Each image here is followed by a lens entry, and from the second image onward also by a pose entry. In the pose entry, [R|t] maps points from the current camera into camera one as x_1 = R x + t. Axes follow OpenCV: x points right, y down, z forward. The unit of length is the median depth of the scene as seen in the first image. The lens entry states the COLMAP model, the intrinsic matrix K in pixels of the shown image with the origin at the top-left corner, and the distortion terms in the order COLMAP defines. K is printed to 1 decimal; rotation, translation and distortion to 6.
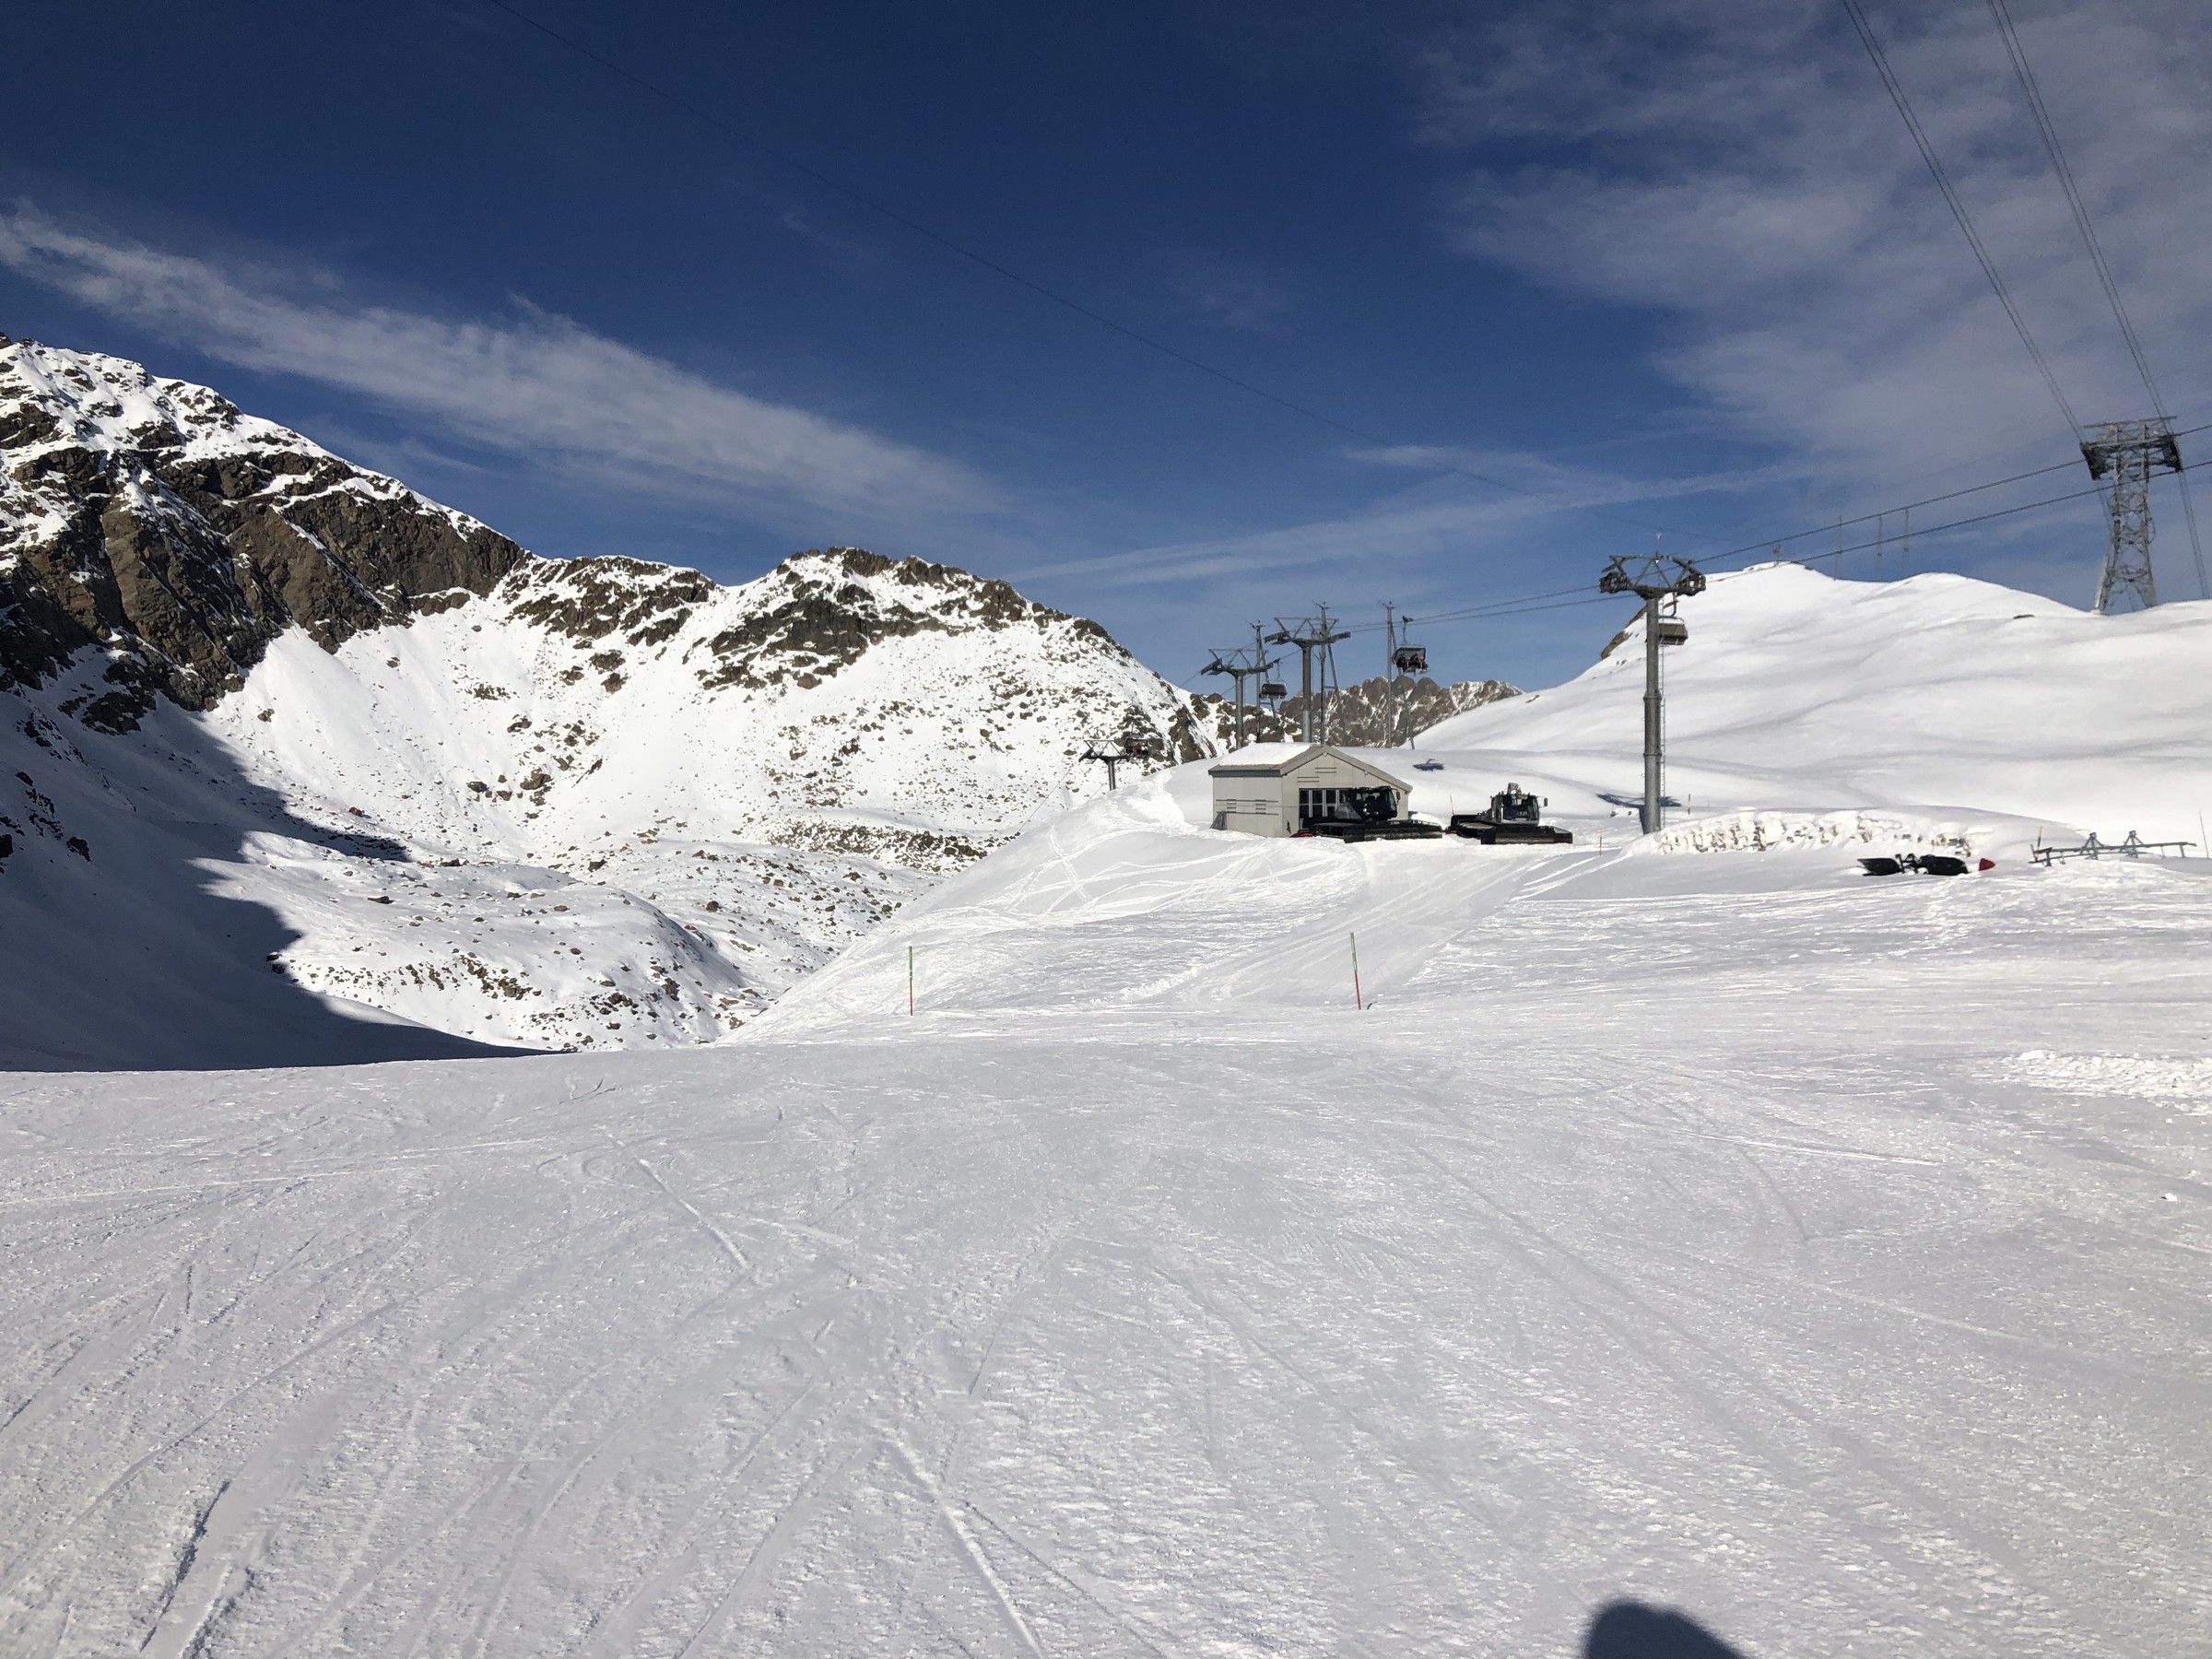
lens RADIAL K [[1646.8, 0, 1106.0], [0, 1646.8, 829.5], [0, 0, 1]] dist [0.000999, 0.003718]
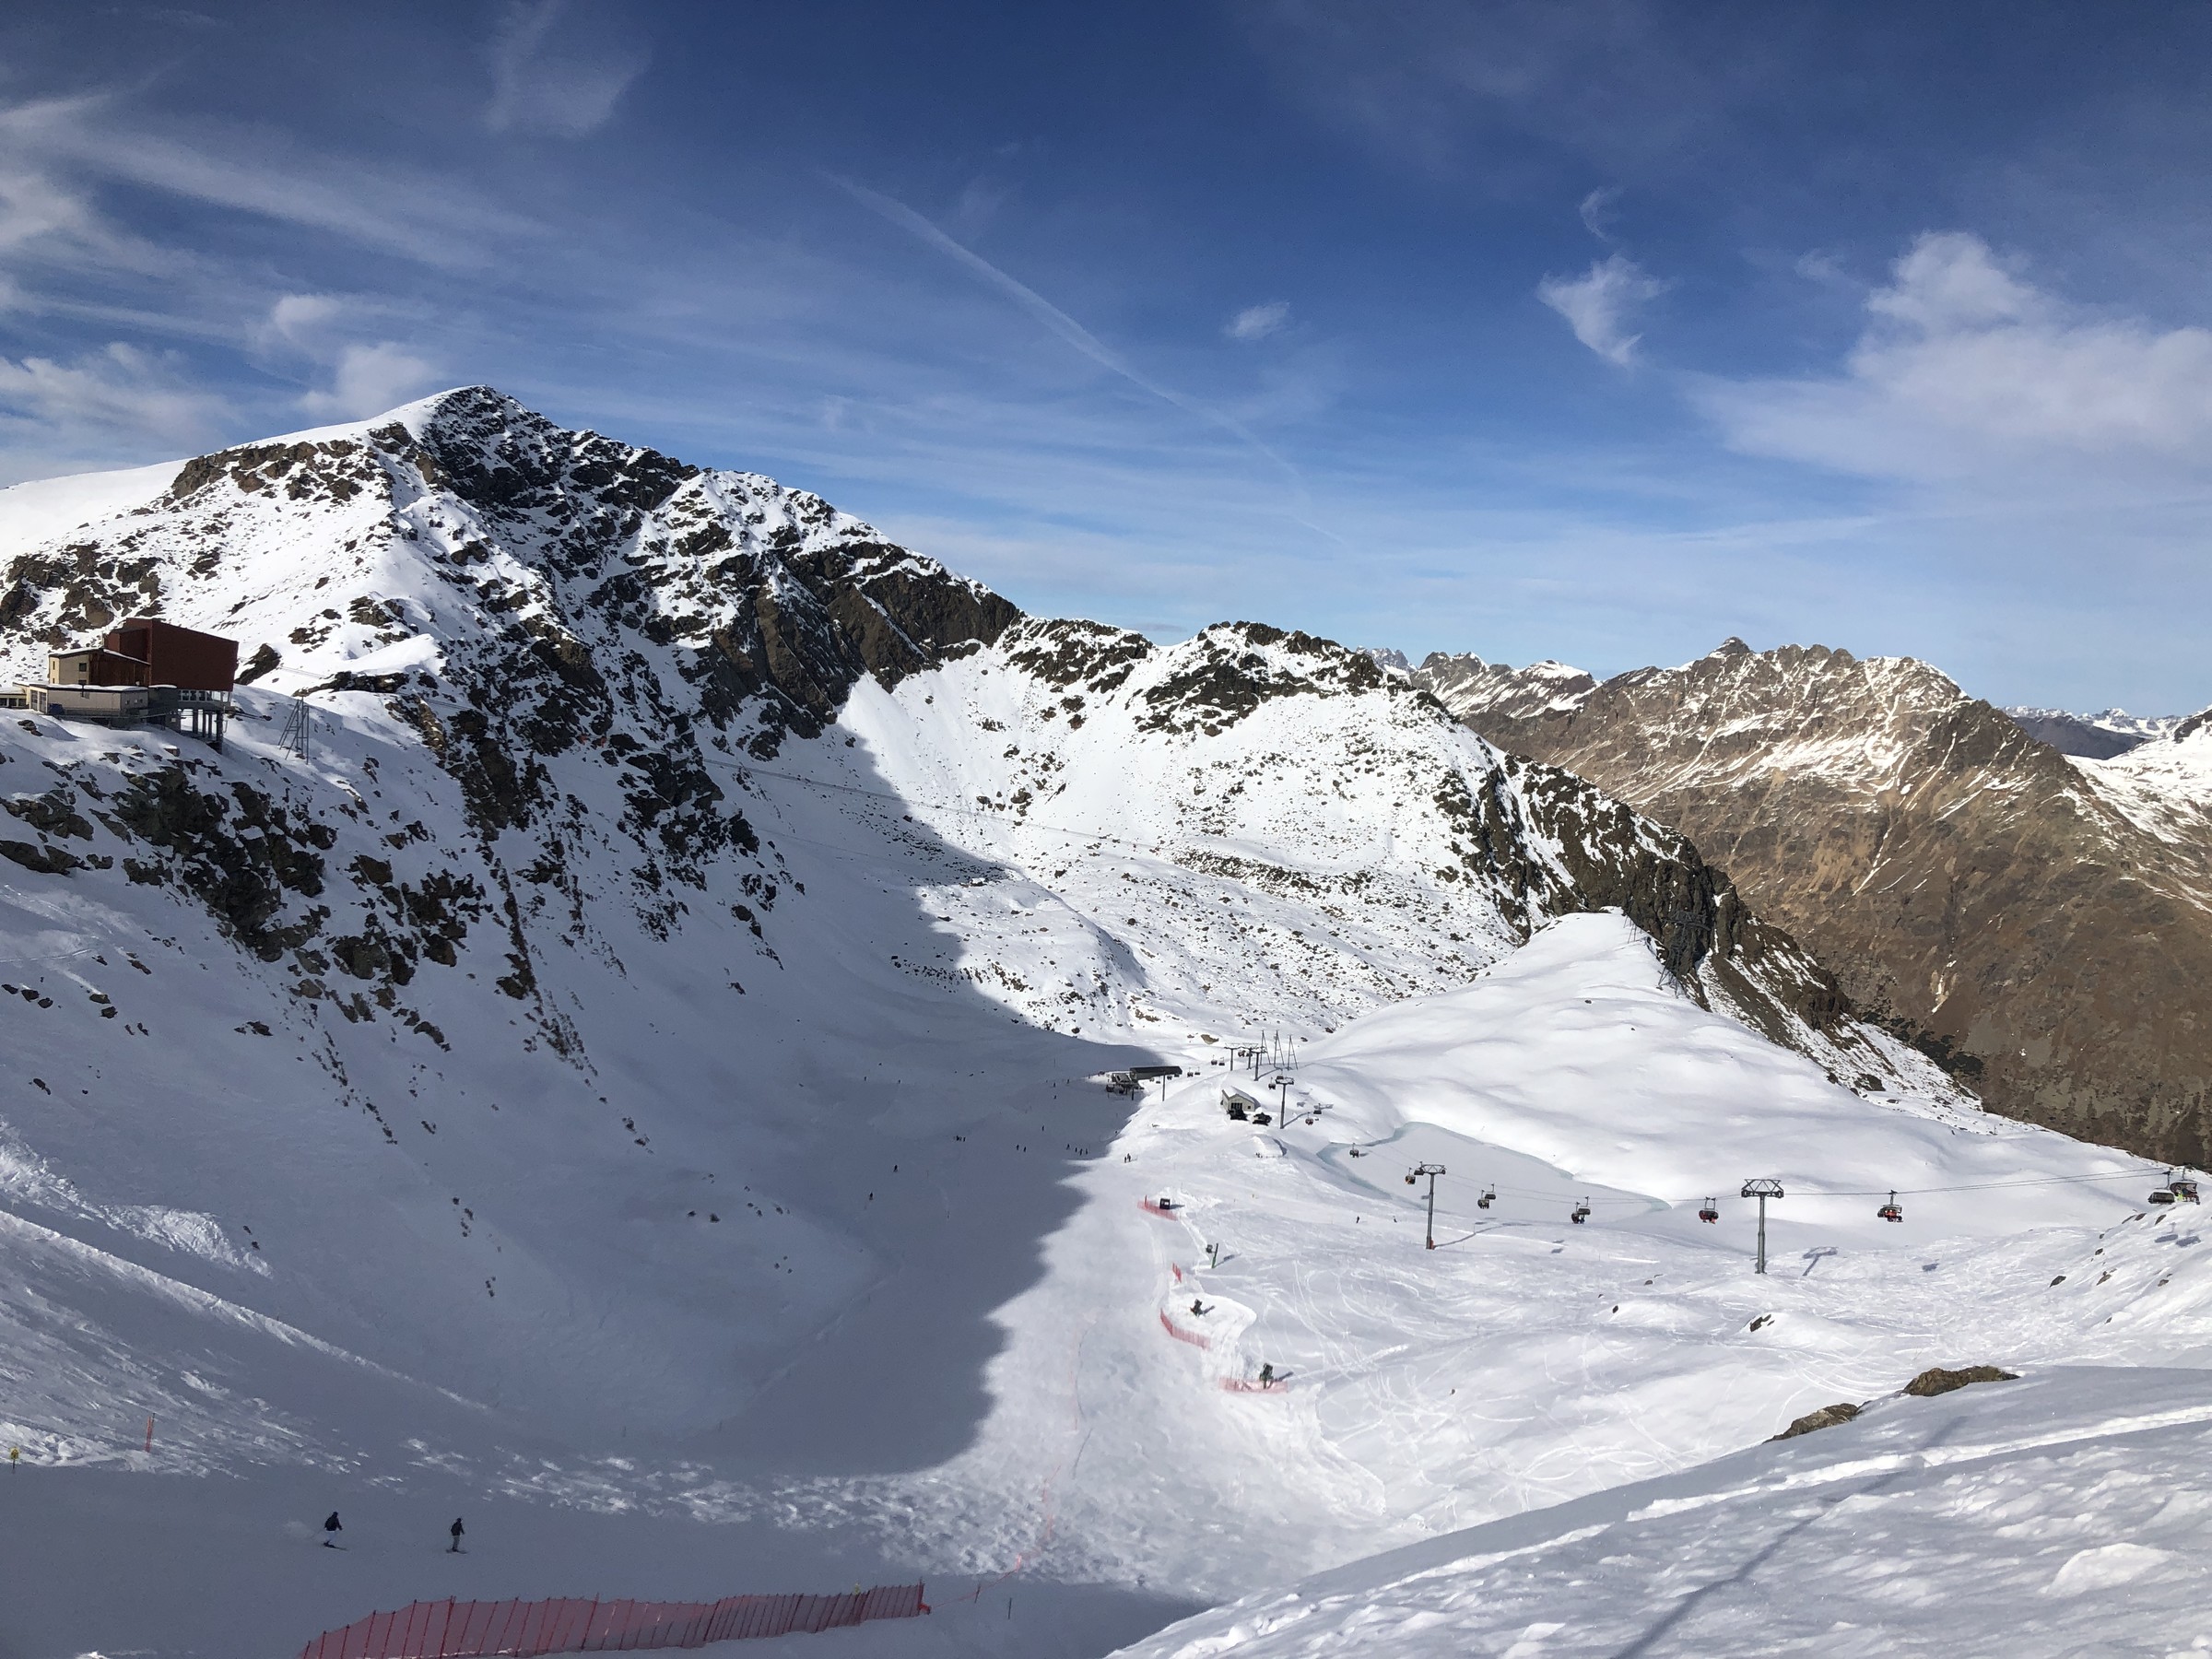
lens RADIAL K [[1778.2, 0, 1115.7], [0, 1778.2, 788.3], [0, 0, 1]] dist [0.173151, -0.337095]
pose [[0.966183, 0.080693, -0.244906, 0.108636], [-0.066120, 0.995548, 0.067169, -0.138828], [0.249236, -0.048704, 0.967217, -0.456763]]
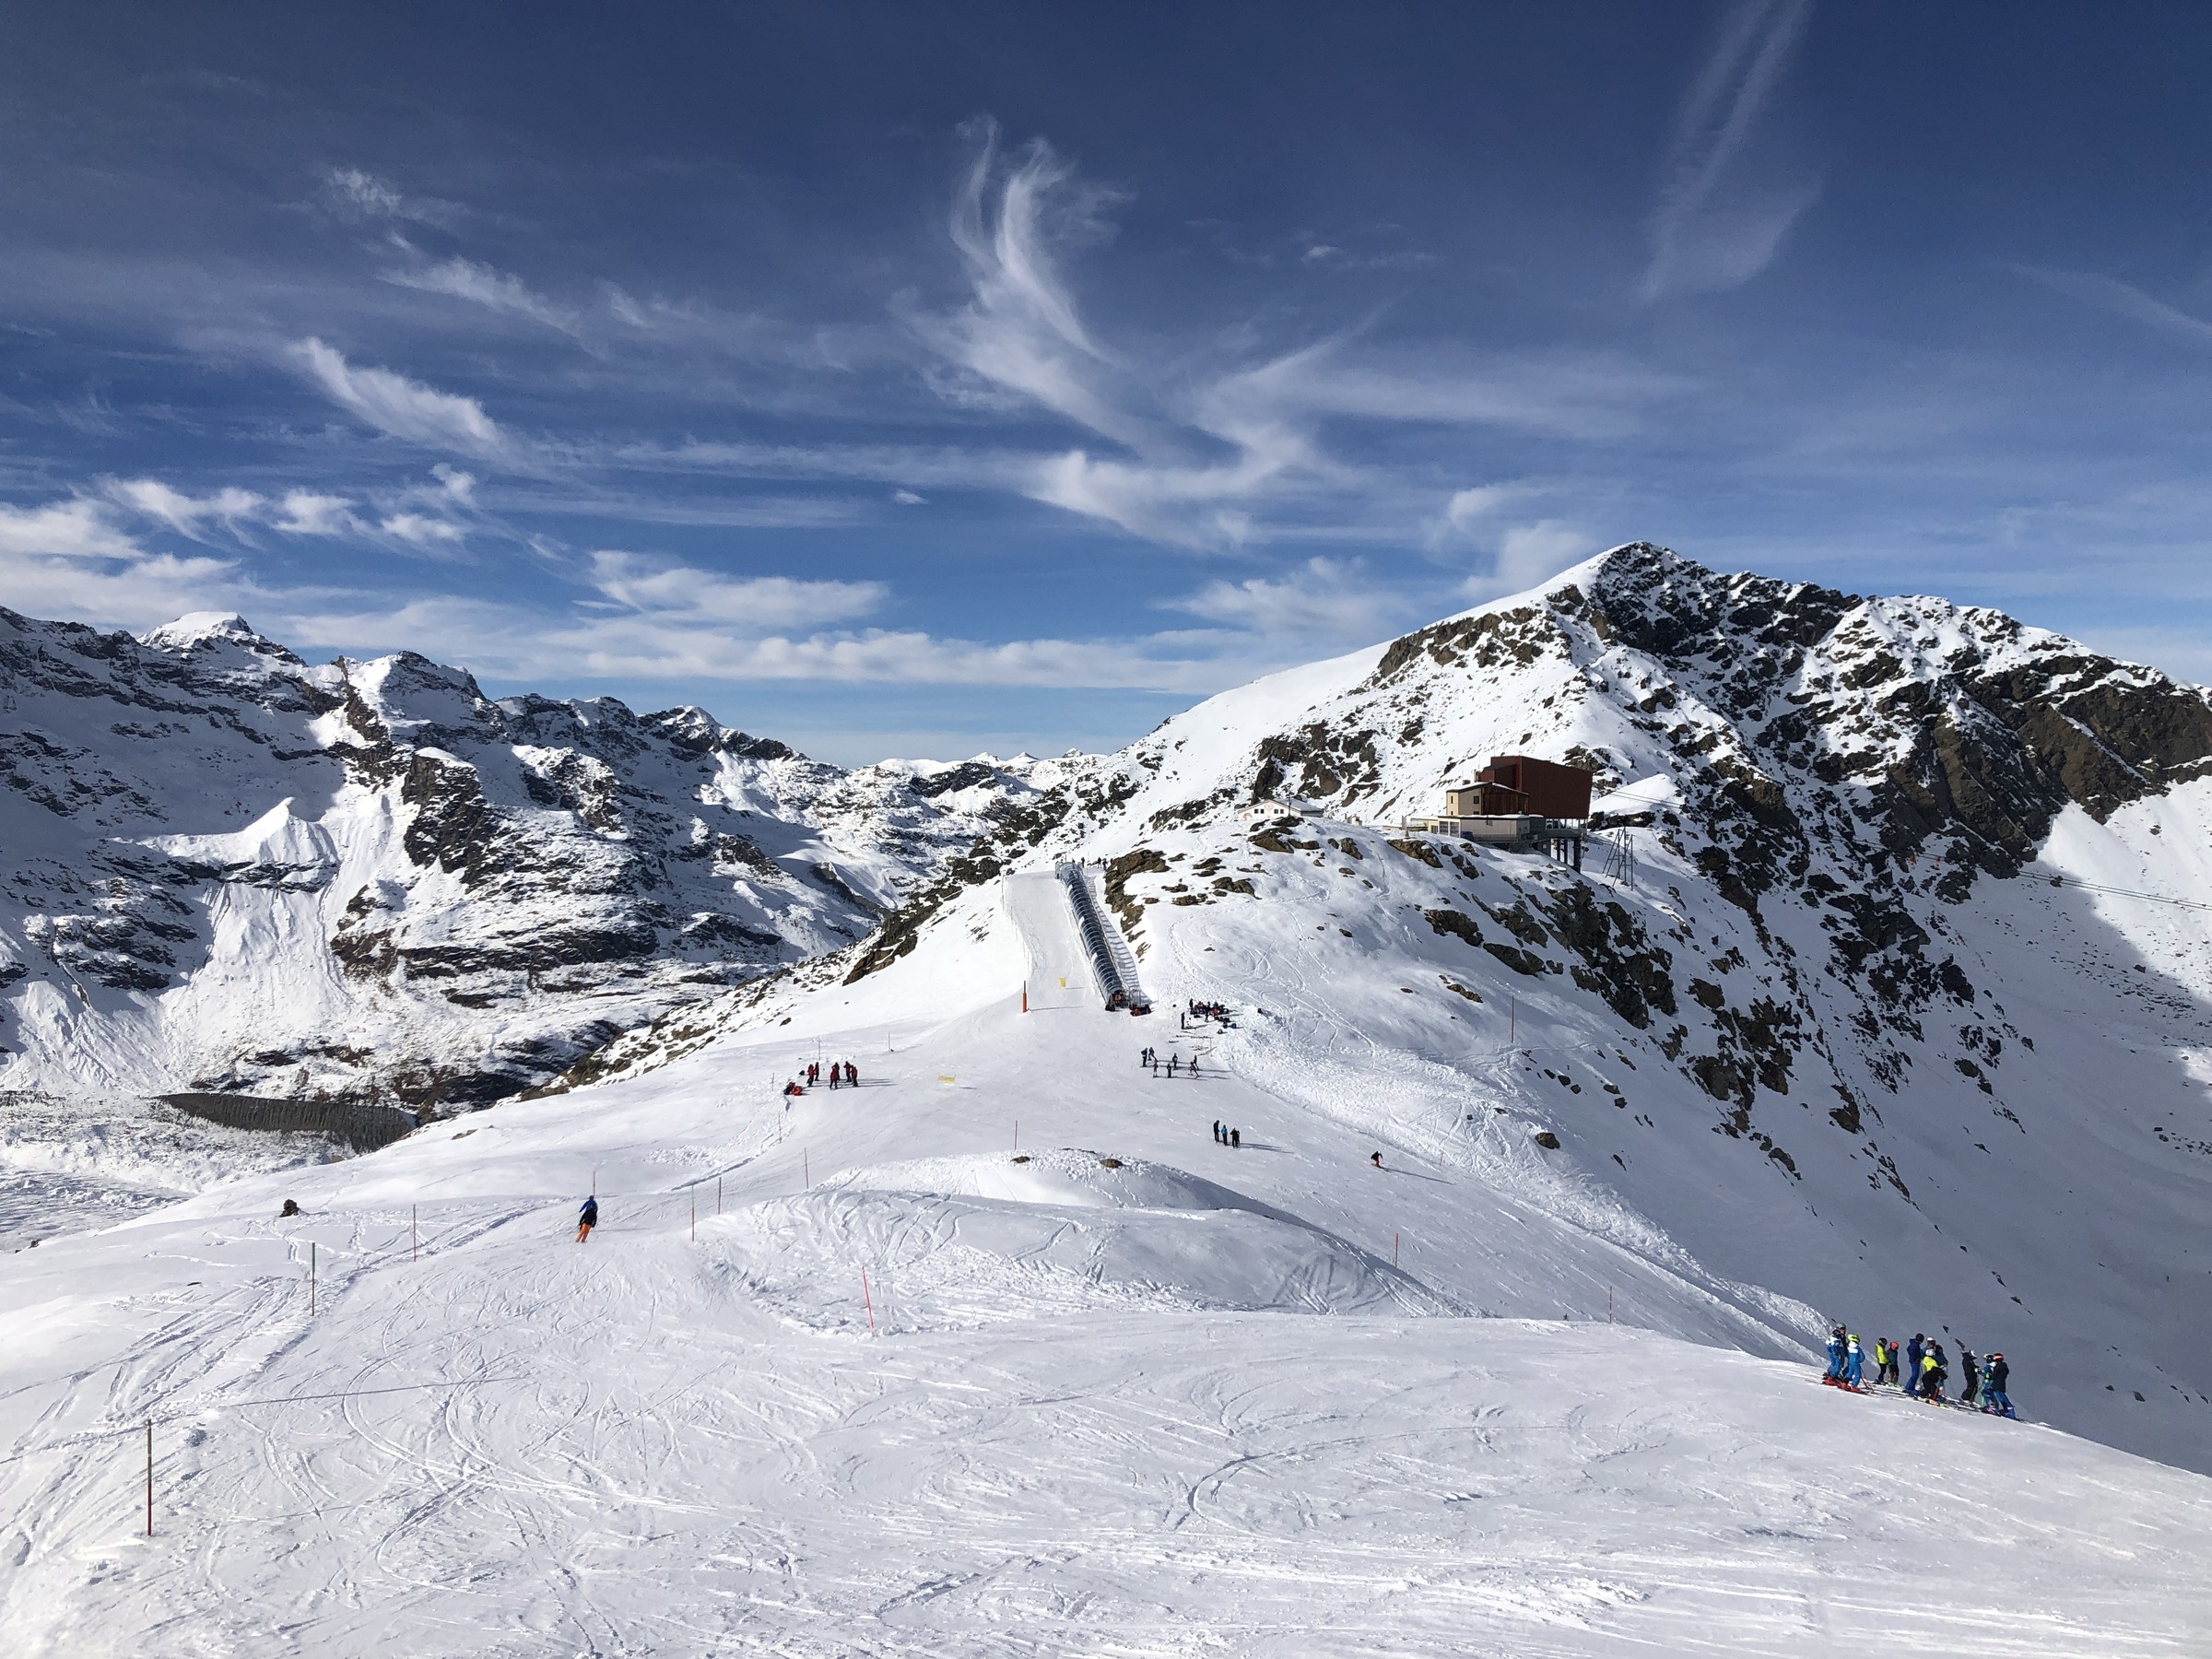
lens RADIAL K [[1816.1, 0, 1091.4], [0, 1816.1, 809.1], [0, 0, 1]] dist [-0.032551, 0.103440]
pose [[0.654794, 0.018240, -0.755588, 0.068781], [-0.010028, 0.999830, 0.015446, -0.129244], [0.755741, -0.002537, 0.654866, -0.477242]]
